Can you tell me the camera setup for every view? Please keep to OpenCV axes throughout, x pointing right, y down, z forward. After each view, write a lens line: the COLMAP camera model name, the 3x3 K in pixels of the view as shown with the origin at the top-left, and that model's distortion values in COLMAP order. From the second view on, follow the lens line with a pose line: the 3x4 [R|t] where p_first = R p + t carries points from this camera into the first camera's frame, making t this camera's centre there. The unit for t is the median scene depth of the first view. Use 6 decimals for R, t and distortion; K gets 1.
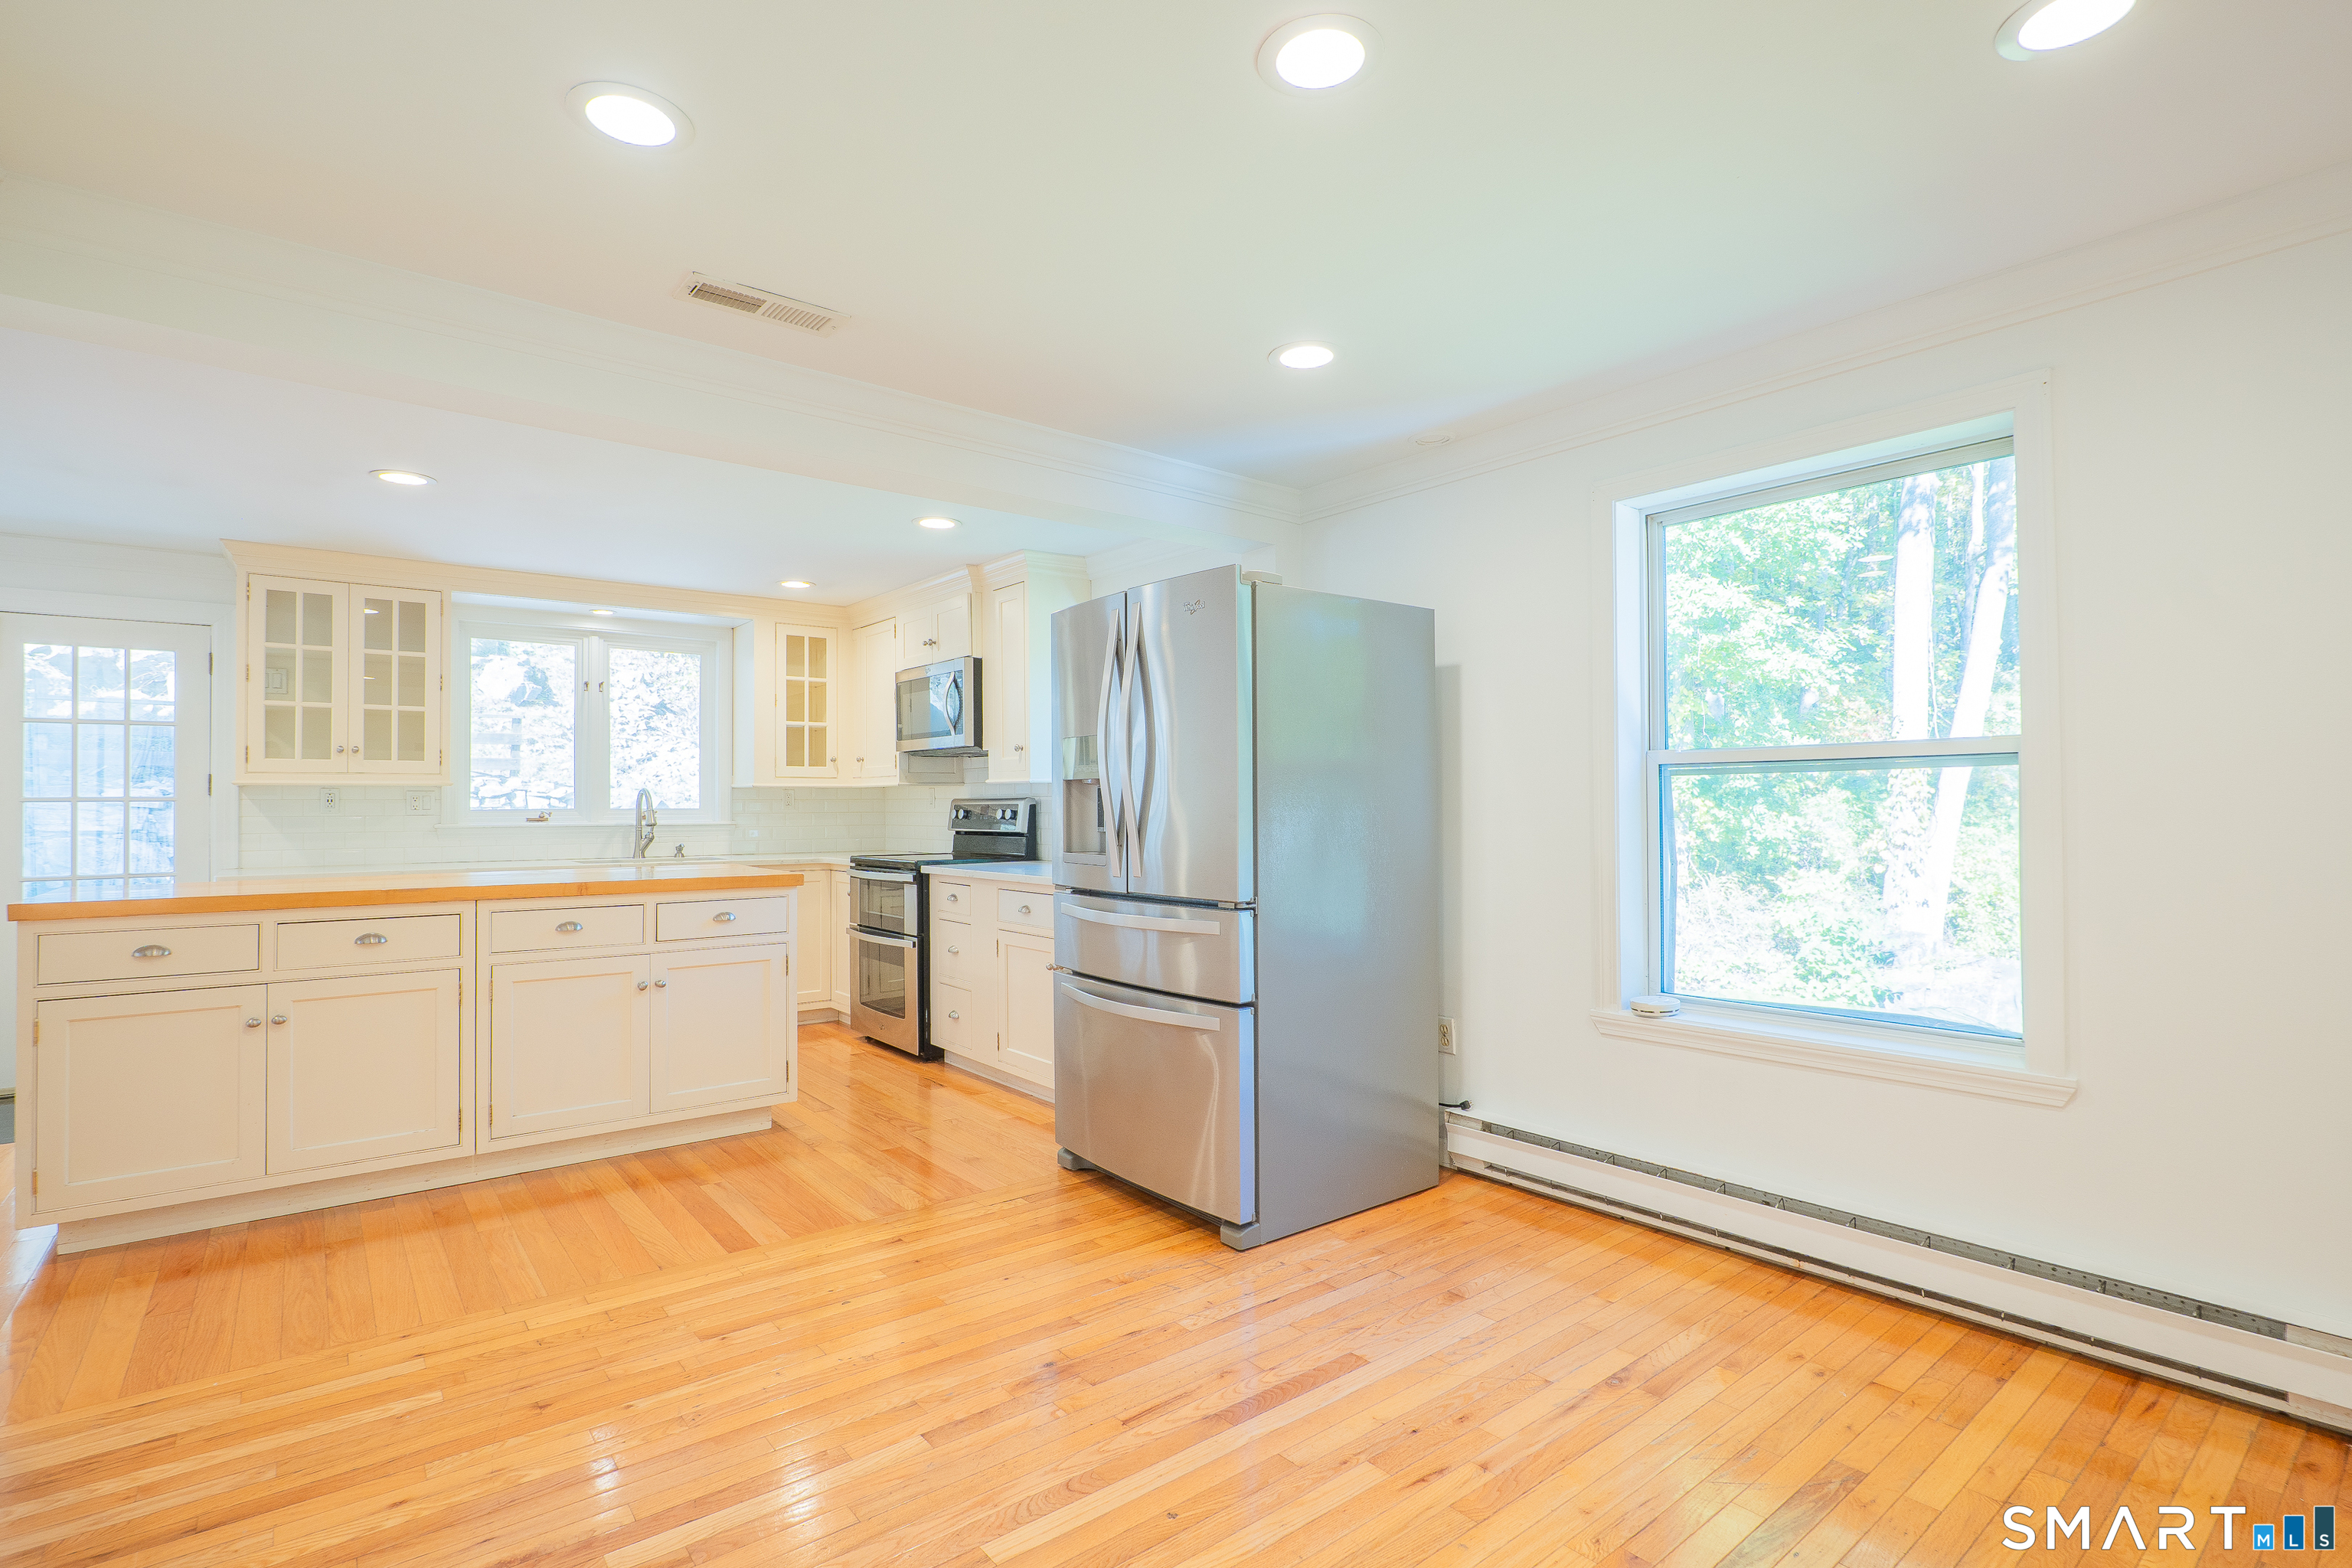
lens RADIAL K [[1111.7, 0, 1181.2], [0, 1111.7, 789.3], [0, 0, 1]] dist [-0.029254, 0.012773]
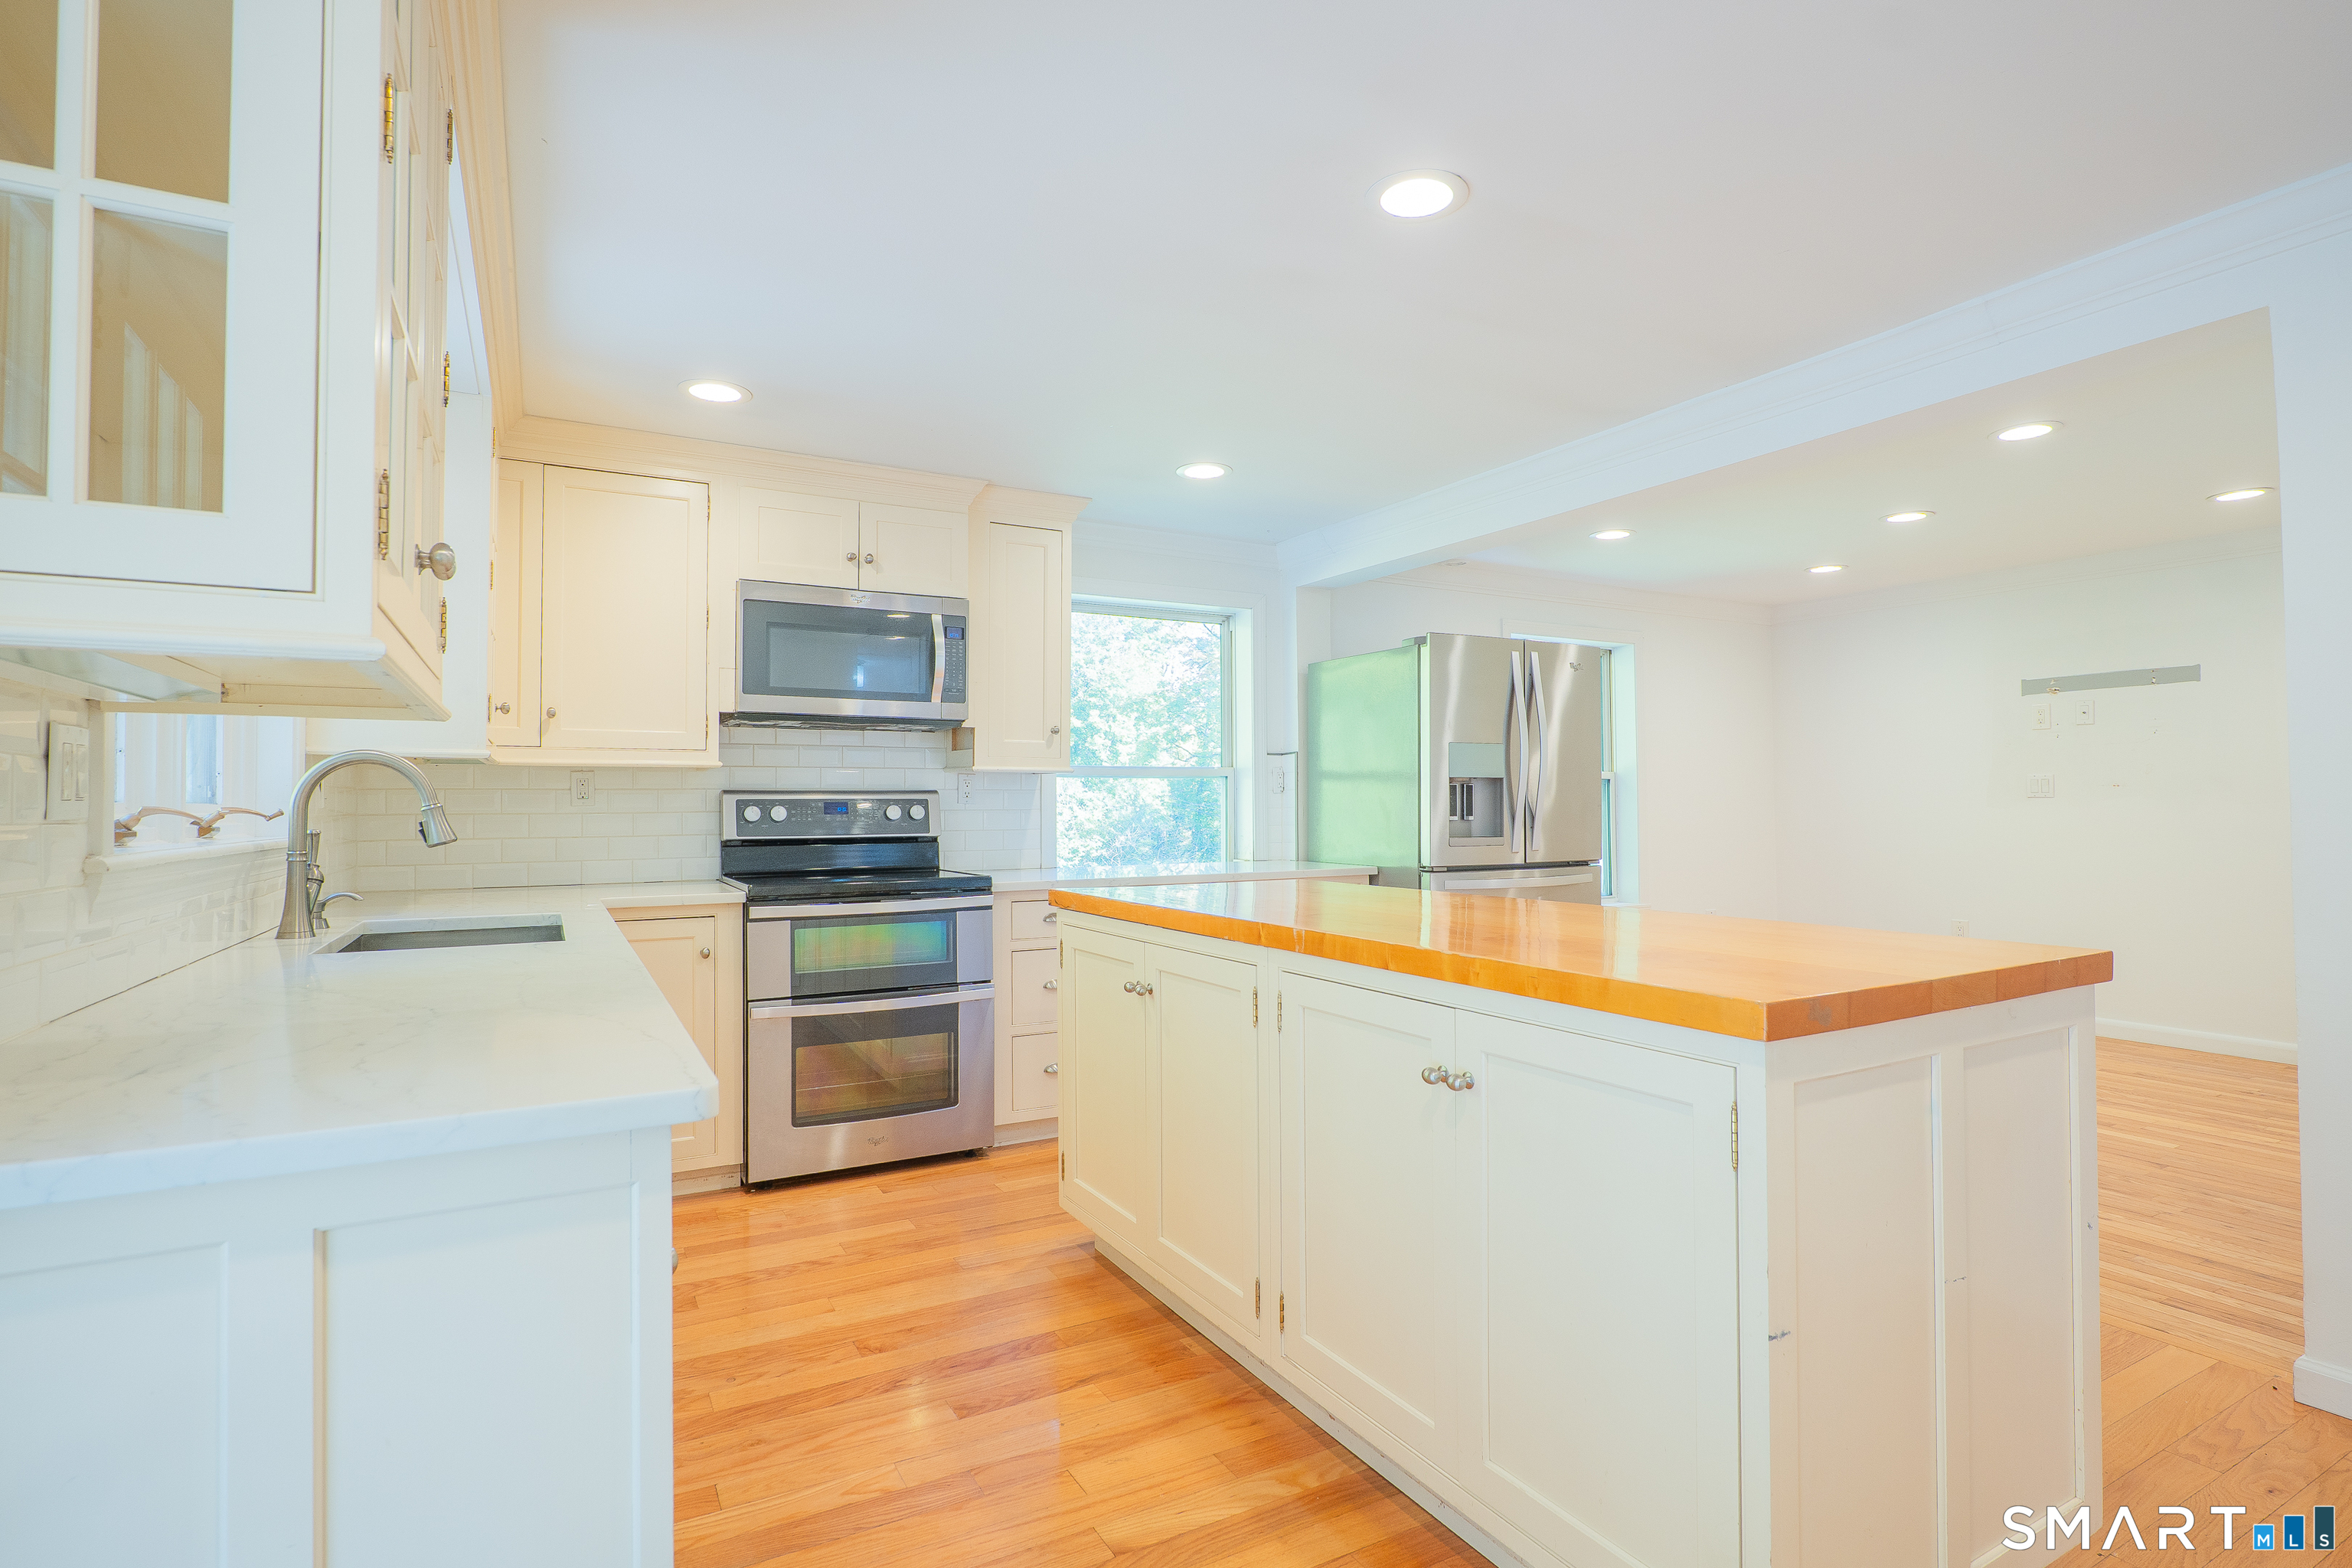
lens RADIAL K [[1140.8, 0, 1185.0], [0, 1140.8, 788.7], [0, 0, 1]] dist [-0.013238, 0.001290]
pose [[0.171595, 0.013716, 0.985072, -1.190561], [-0.009337, 0.999881, -0.012296, 0.018659], [-0.985123, -0.007088, 0.171702, 0.940353]]
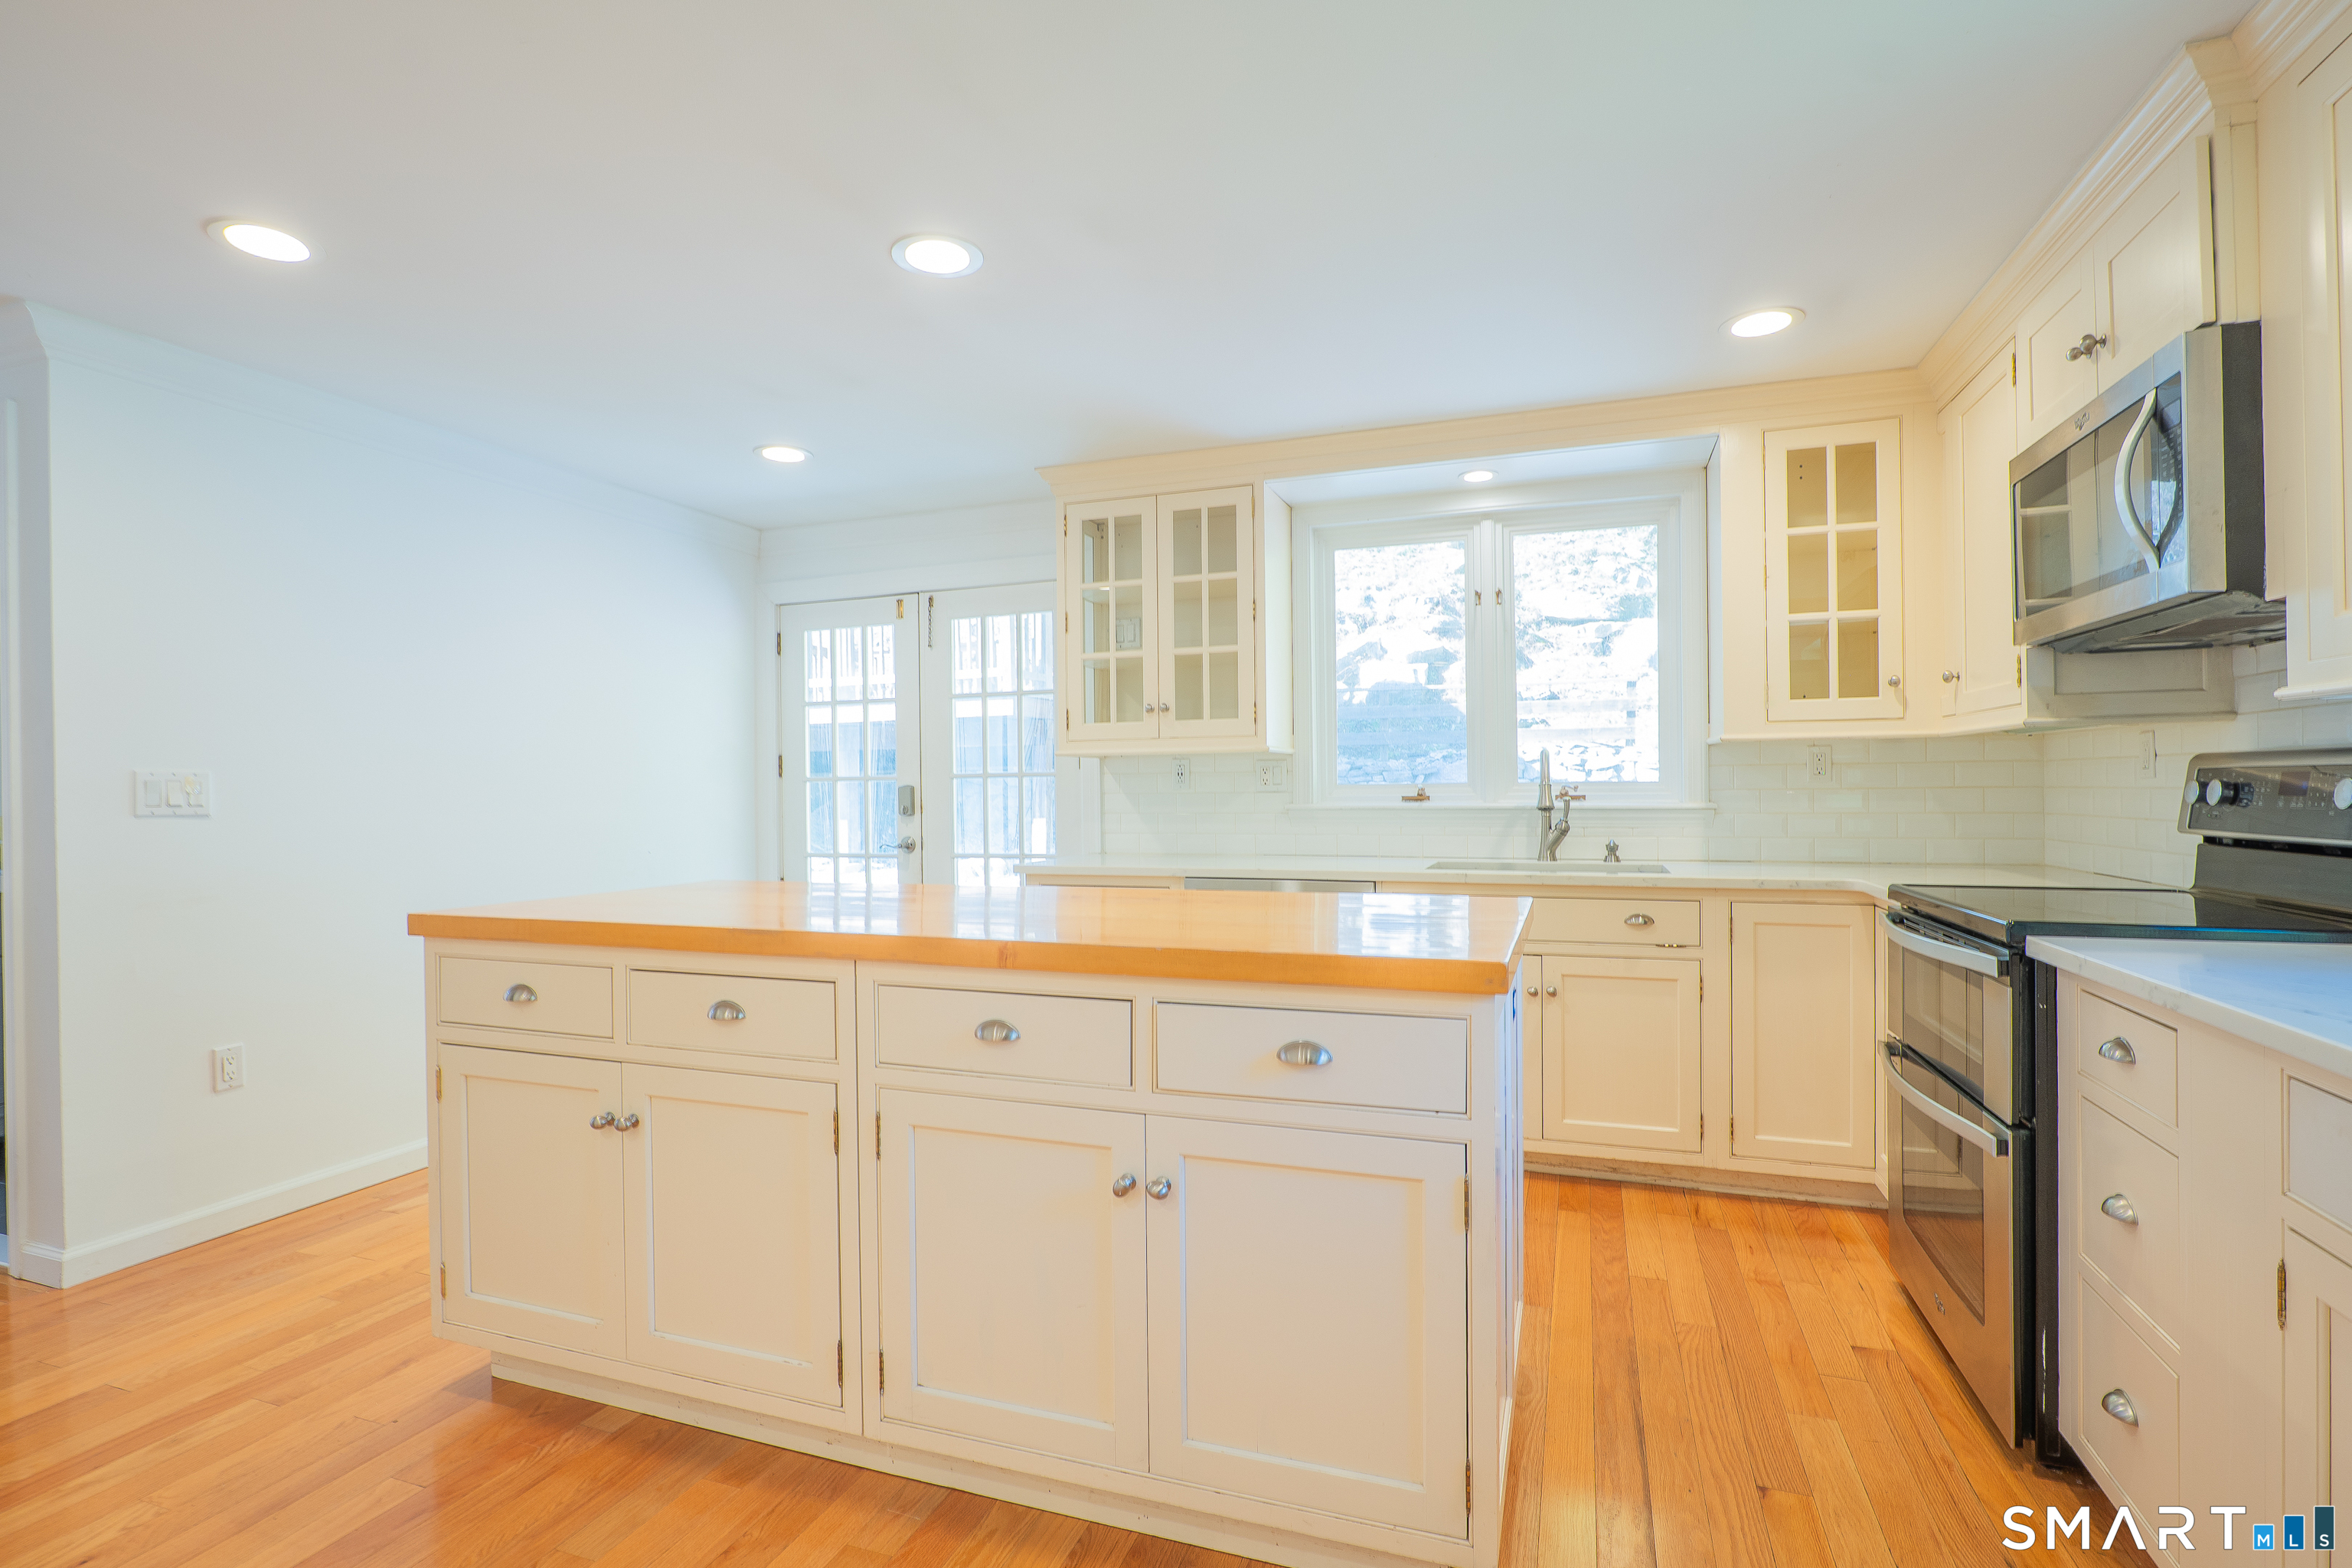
lens RADIAL K [[1111.7, 0, 1181.2], [0, 1111.7, 789.3], [0, 0, 1]] dist [-0.029254, 0.012773]
pose [[0.521475, 0.001591, -0.853265, -0.090888], [0.019522, 0.999714, 0.013795, 0.013222], [0.853043, -0.023852, 0.521295, 0.726276]]
